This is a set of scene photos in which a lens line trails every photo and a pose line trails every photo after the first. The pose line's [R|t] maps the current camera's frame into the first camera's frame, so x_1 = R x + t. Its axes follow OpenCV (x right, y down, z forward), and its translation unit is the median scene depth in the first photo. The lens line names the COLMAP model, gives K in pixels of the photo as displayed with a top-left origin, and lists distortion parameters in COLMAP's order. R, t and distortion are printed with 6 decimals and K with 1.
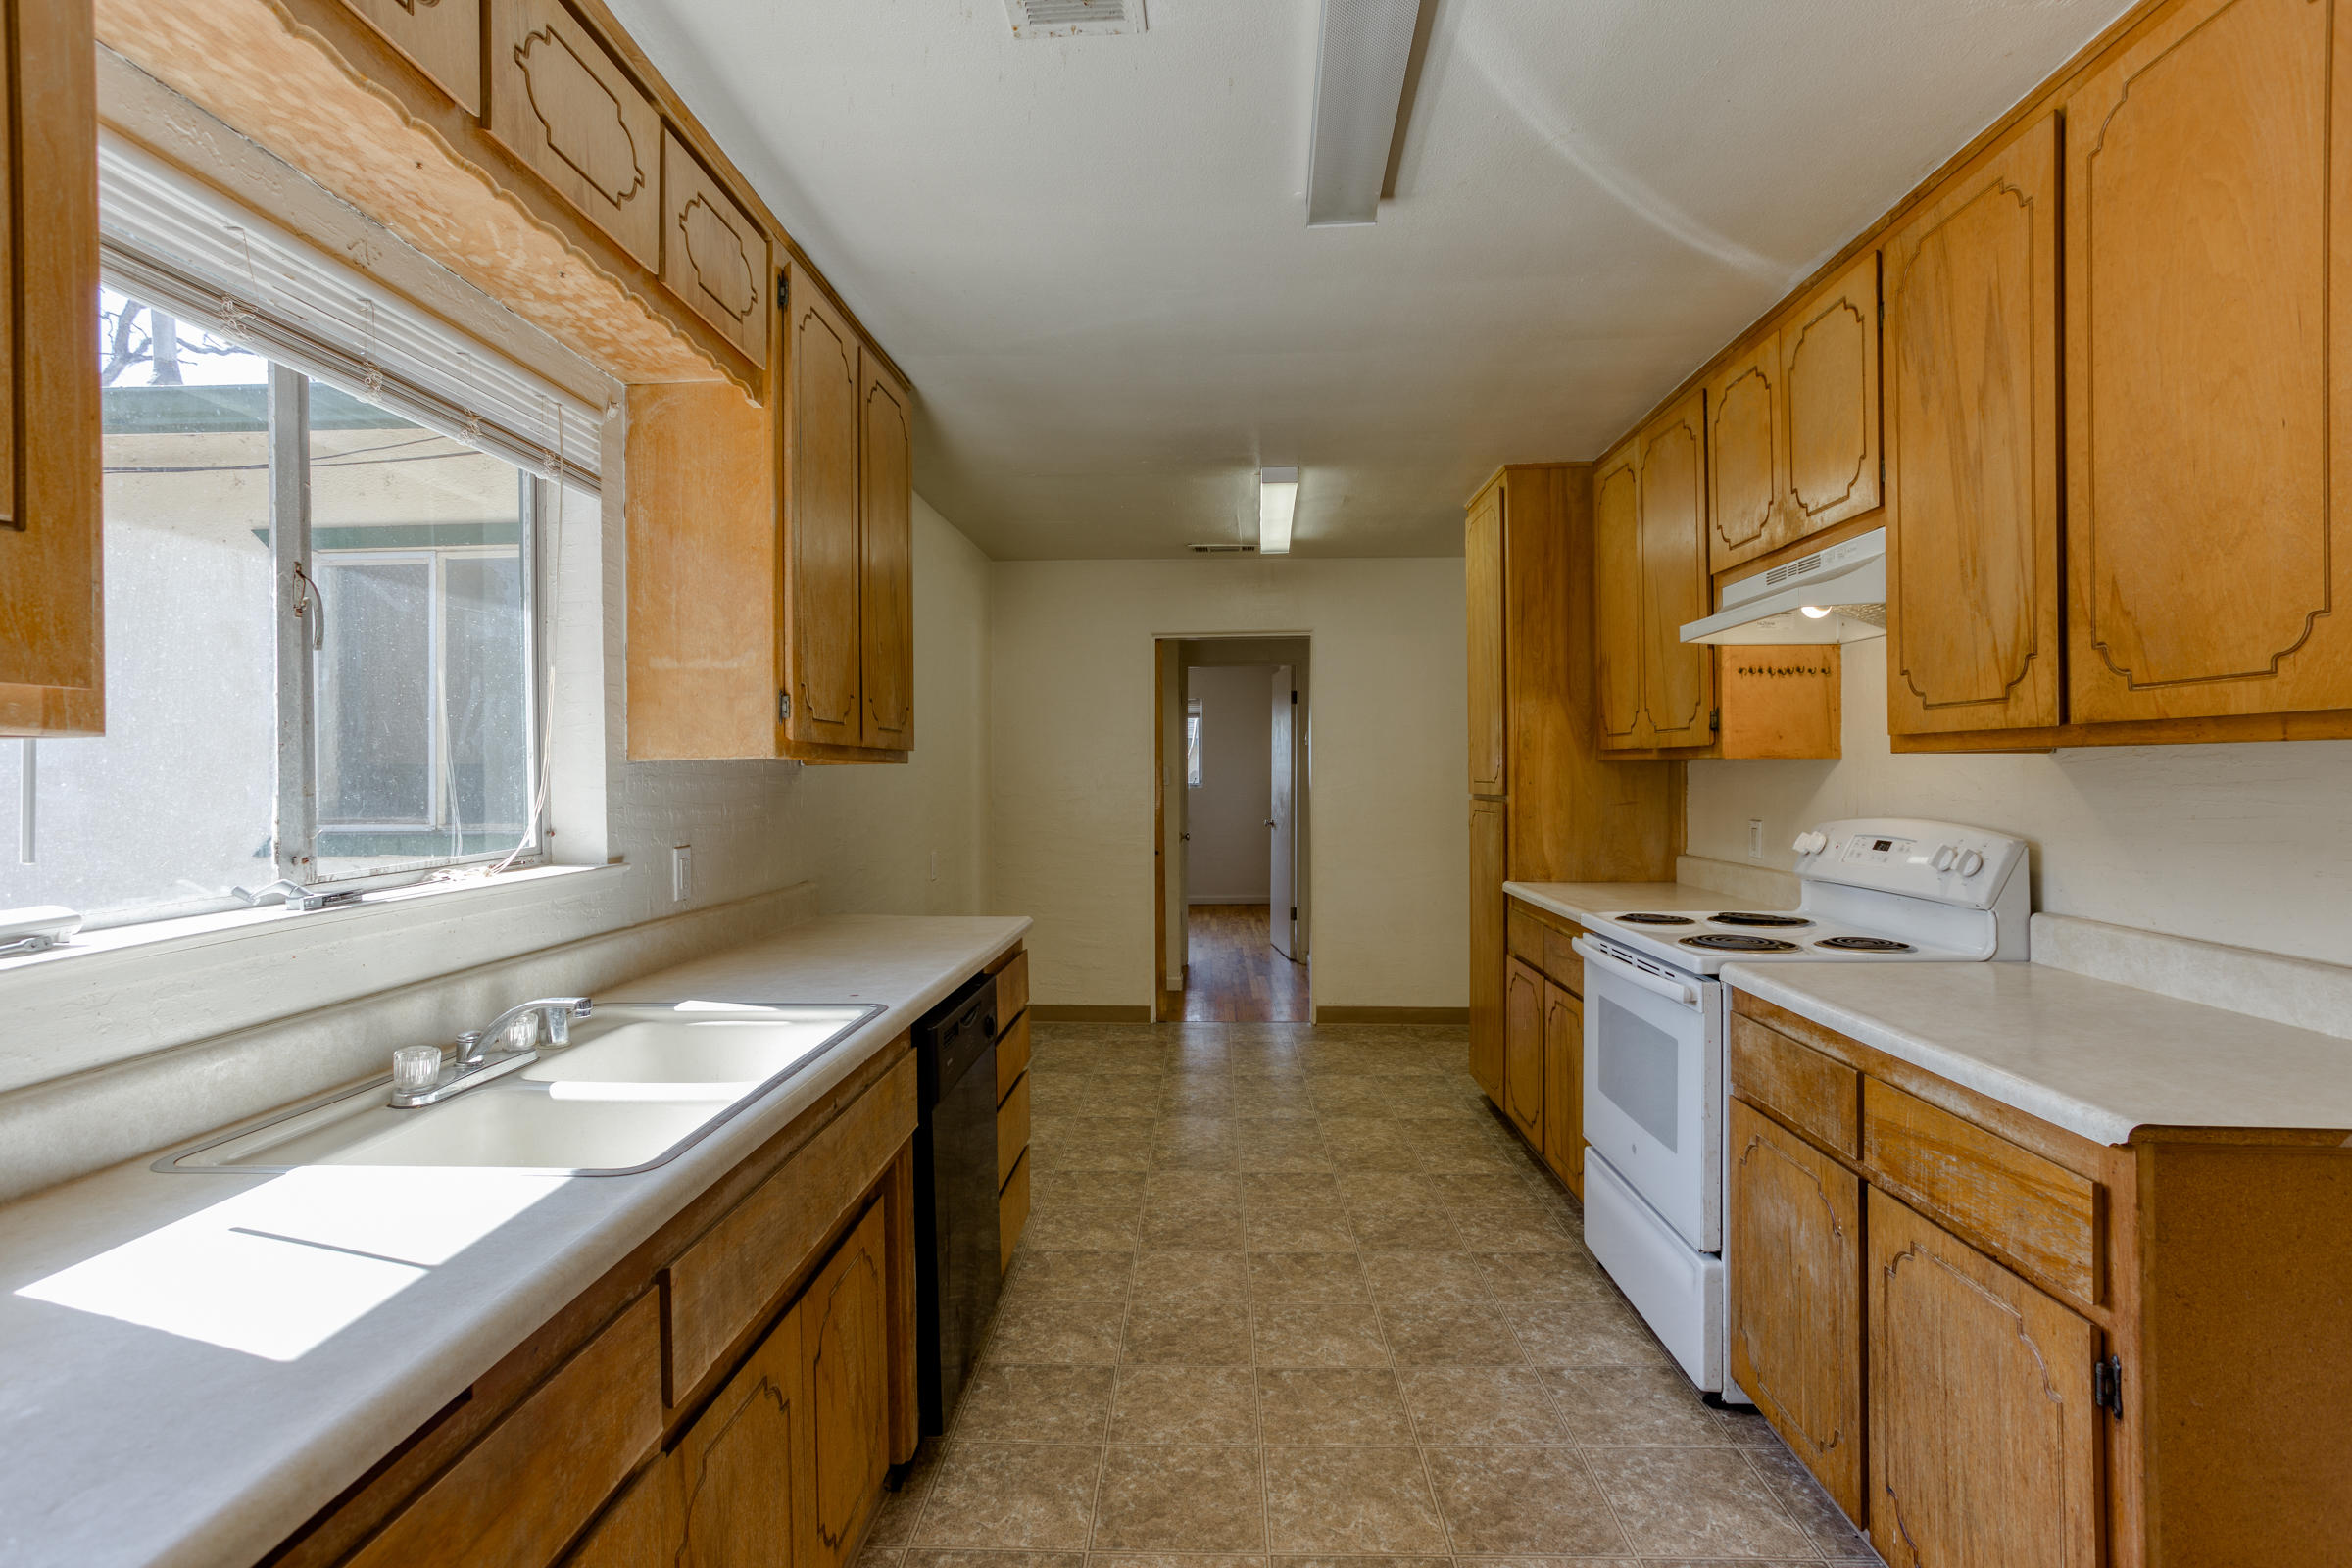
lens RADIAL K [[1154.0, 0, 1187.1], [0, 1154.0, 749.2], [0, 0, 1]] dist [-0.053891, 0.035388]
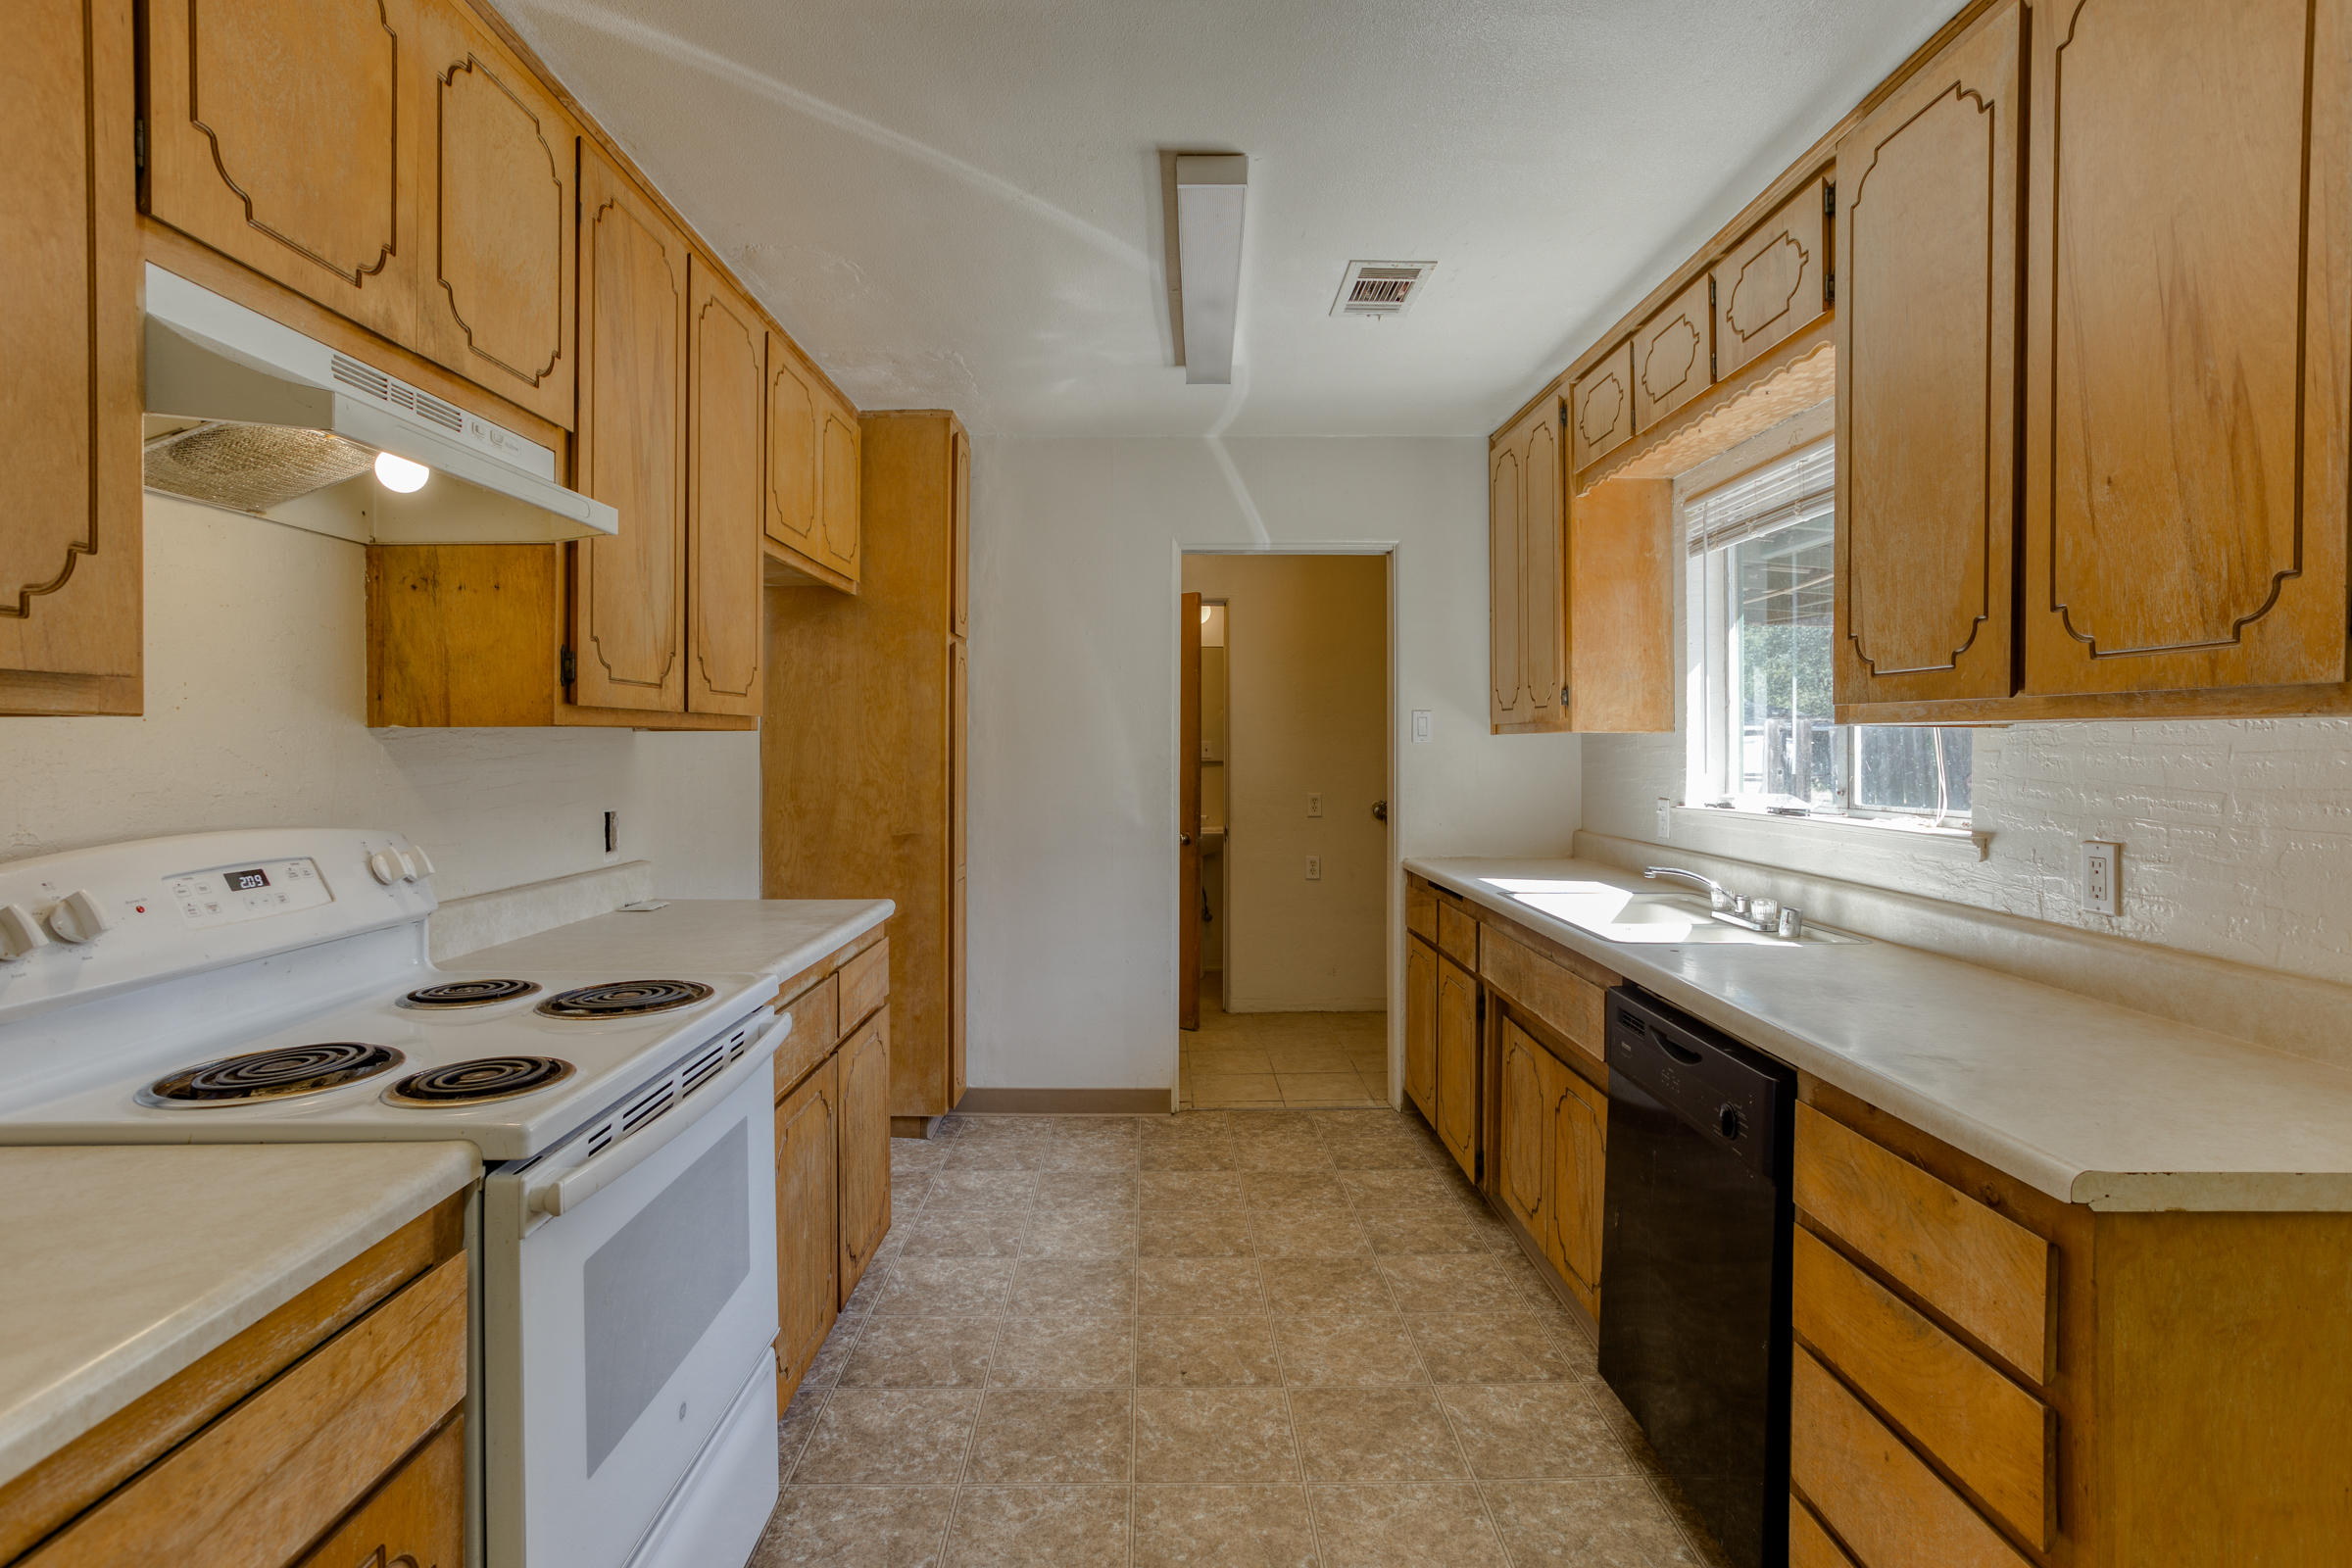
lens RADIAL K [[1154.0, 0, 1187.1], [0, 1154.0, 749.2], [0, 0, 1]] dist [-0.053891, 0.035388]
pose [[-0.998704, 0.007454, -0.050344, 0.196277], [0.007915, 0.999928, -0.008964, 0.031255], [0.050274, -0.009351, -0.998692, 1.868230]]
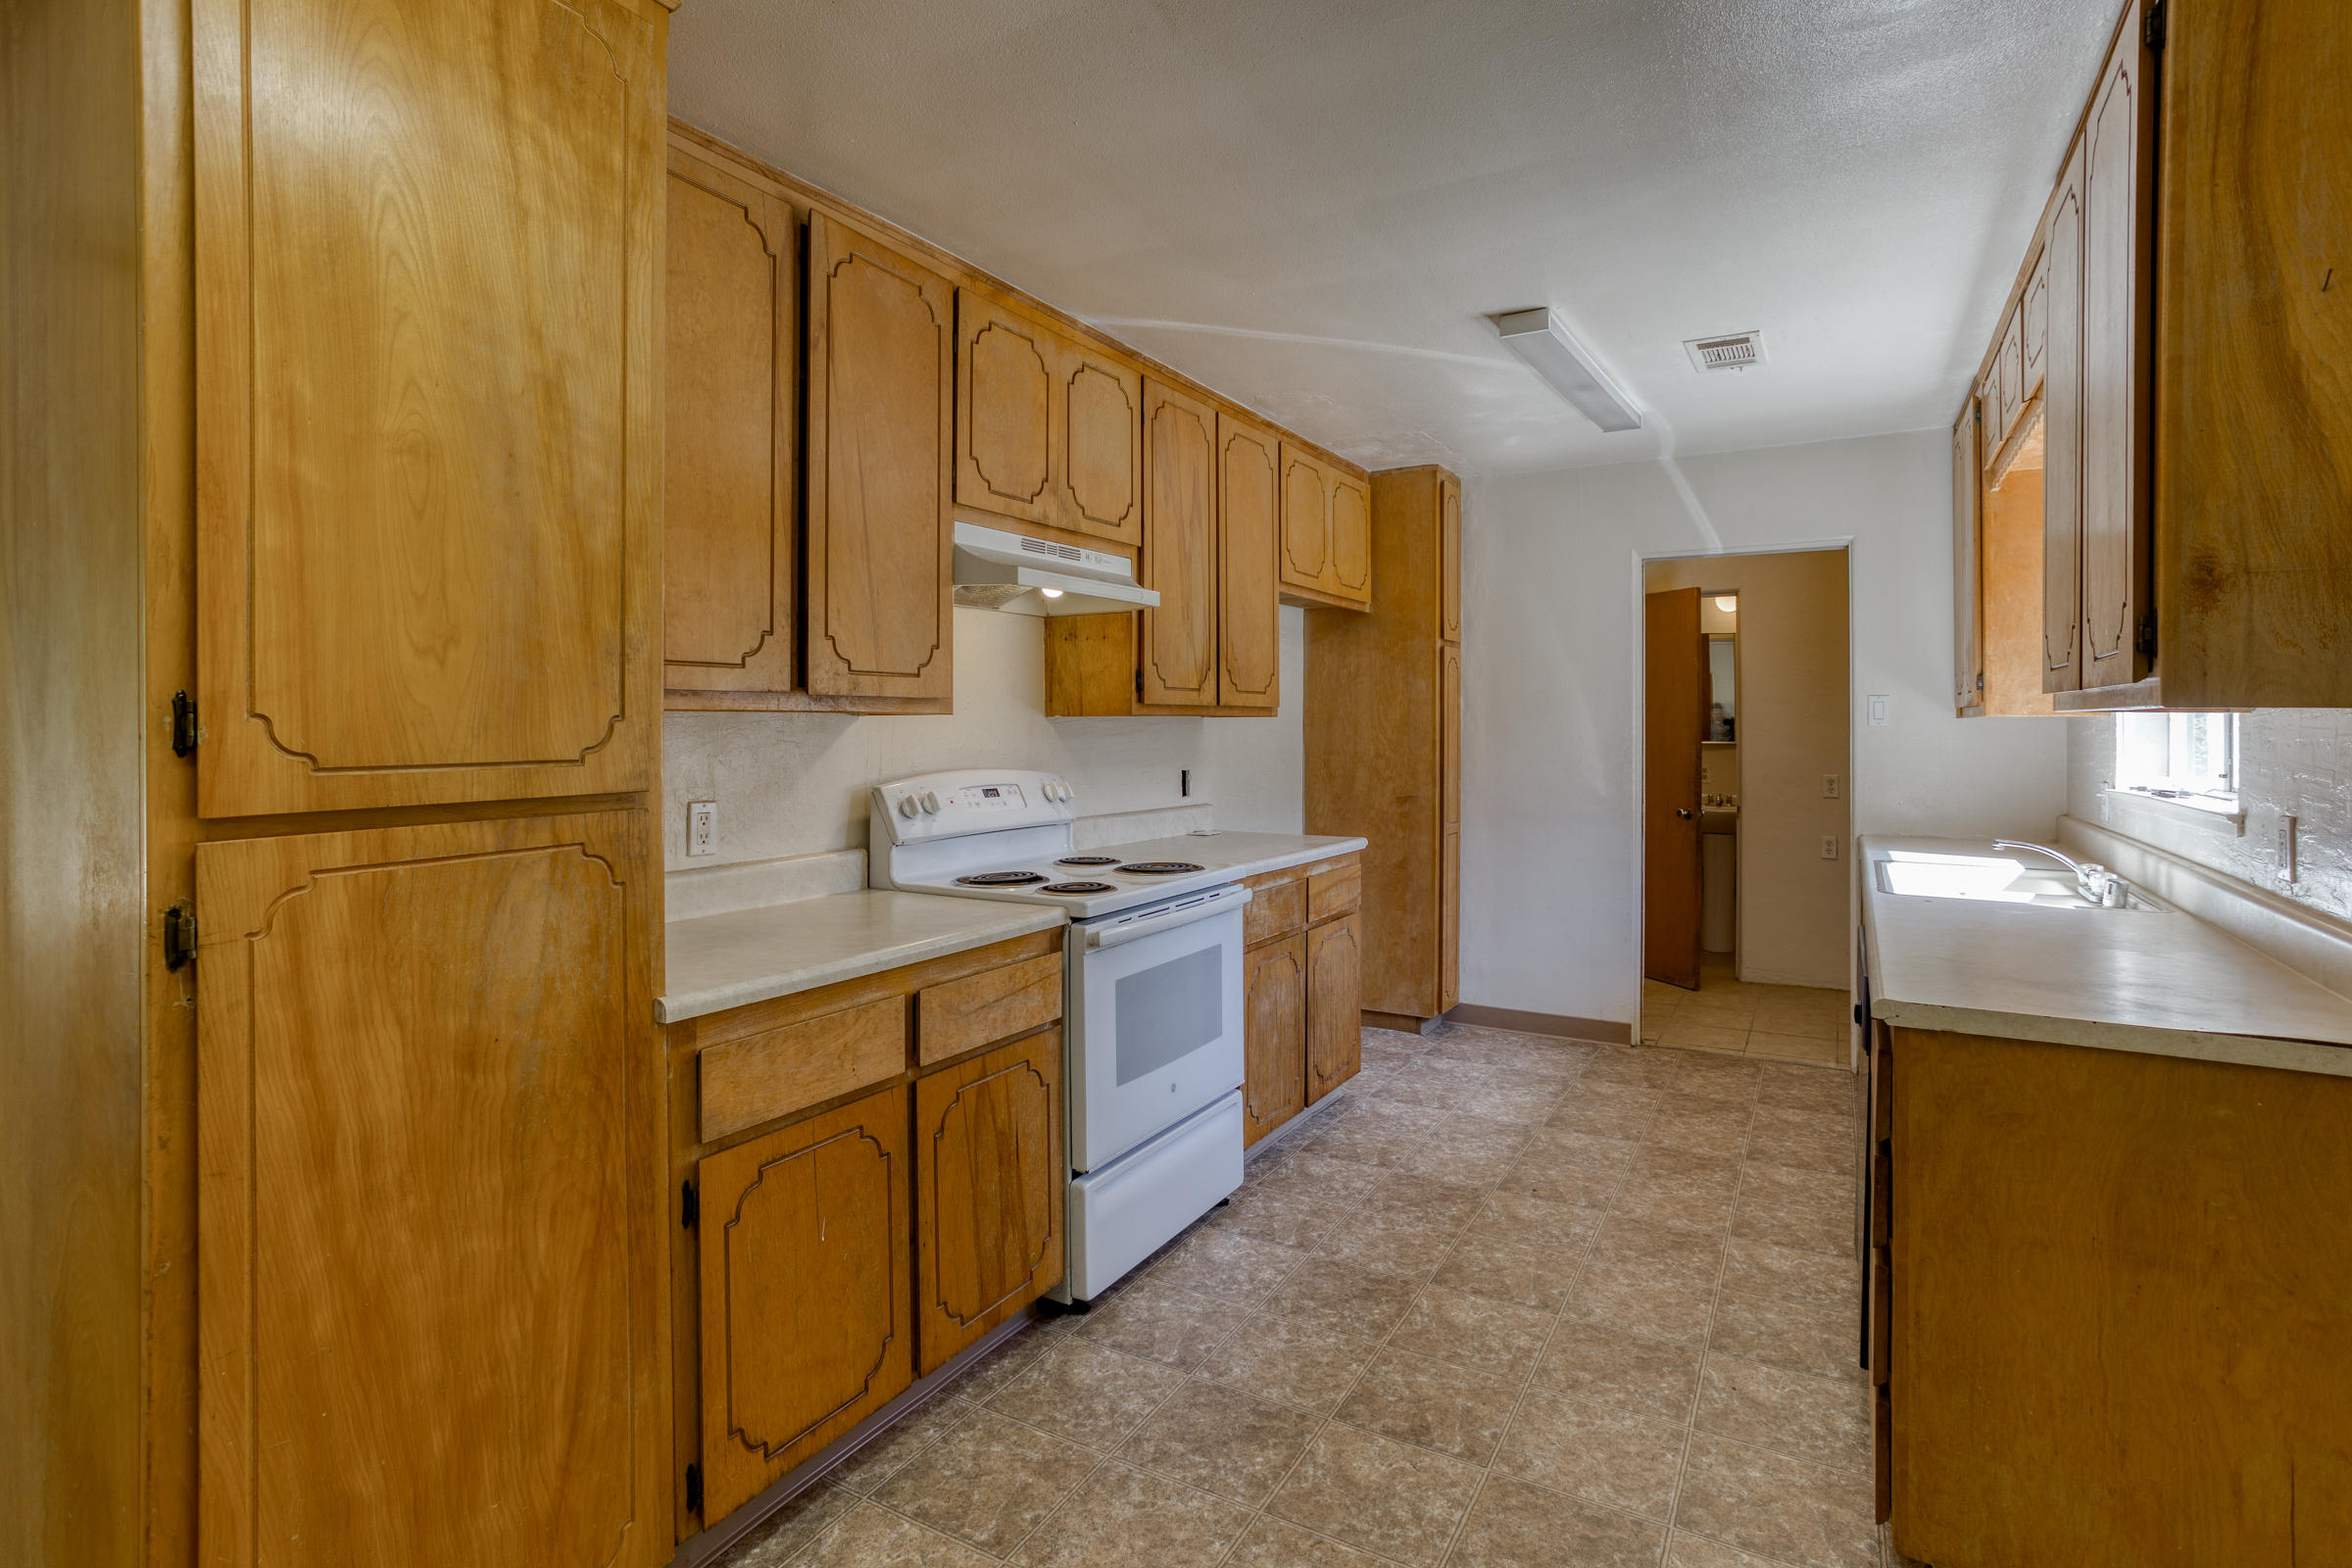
lens RADIAL K [[1154.0, 0, 1187.1], [0, 1154.0, 749.2], [0, 0, 1]] dist [-0.053891, 0.035388]
pose [[-0.880347, -0.003101, 0.474320, -0.141214], [-0.000722, 0.999986, 0.005198, 0.038095], [-0.474330, 0.004234, -0.880337, 2.273672]]
